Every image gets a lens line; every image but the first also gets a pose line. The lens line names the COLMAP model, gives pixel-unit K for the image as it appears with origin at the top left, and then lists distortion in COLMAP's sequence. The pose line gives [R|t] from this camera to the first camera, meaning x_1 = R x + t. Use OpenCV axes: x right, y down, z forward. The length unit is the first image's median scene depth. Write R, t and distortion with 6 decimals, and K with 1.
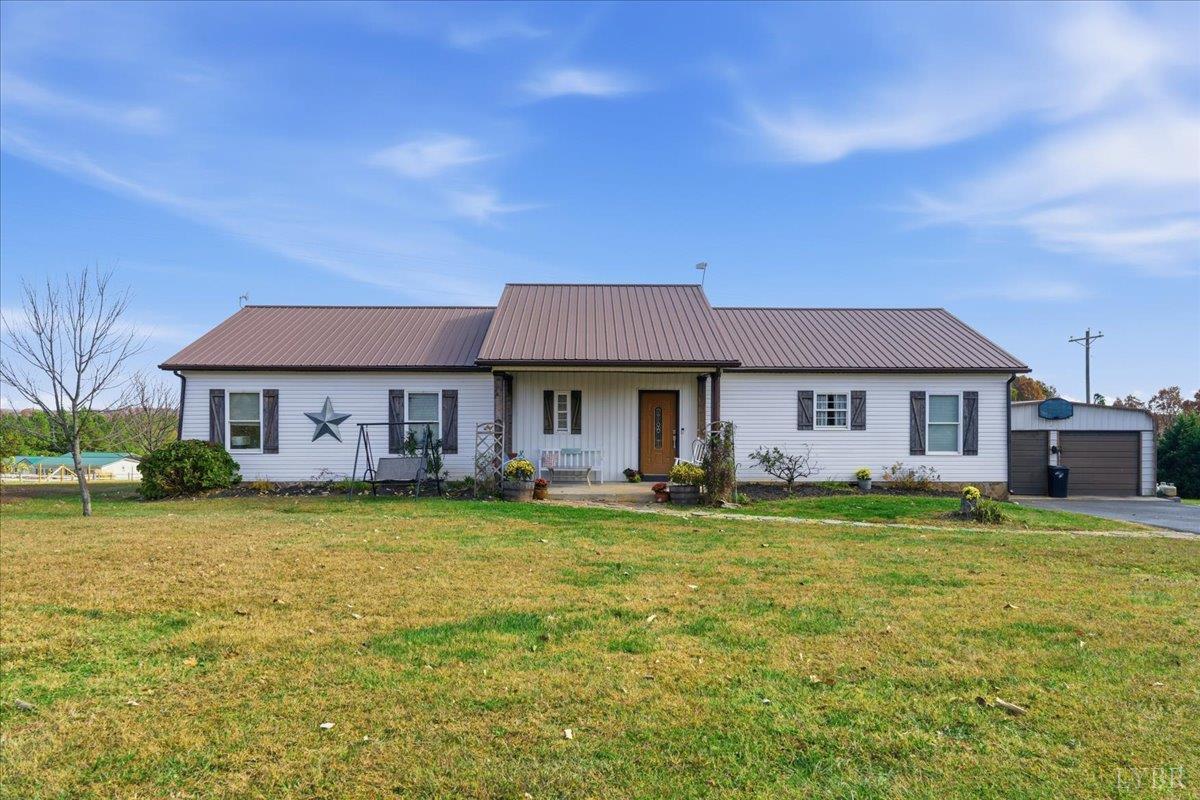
lens RADIAL K [[533.5, 0, 595.6], [0, 533.5, 403.1], [0, 0, 1]] dist [-0.001482, 0.000369]
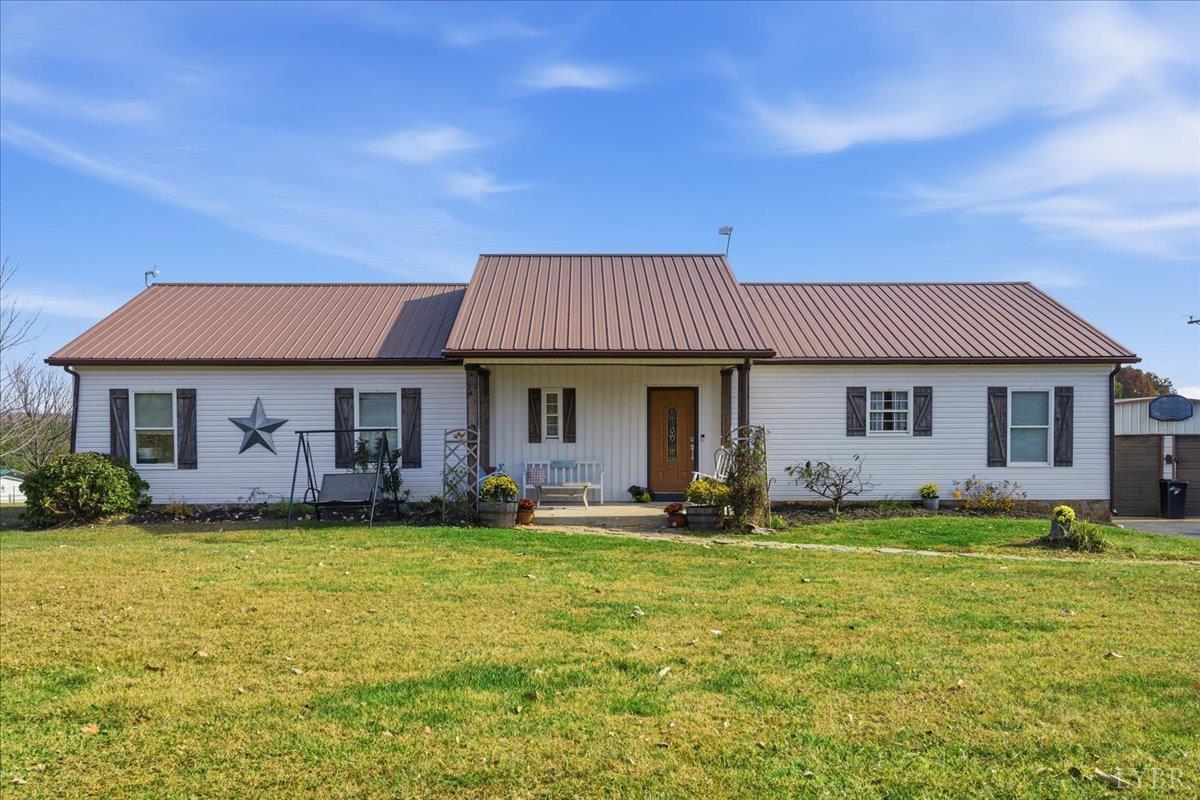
lens RADIAL K [[533.5, 0, 595.6], [0, 533.5, 403.1], [0, 0, 1]] dist [-0.001482, 0.000369]
pose [[0.999979, -0.005487, 0.003459, 0.000326], [0.005469, 0.999971, 0.005220, -0.005221], [-0.003488, -0.005201, 0.999980, 0.200030]]
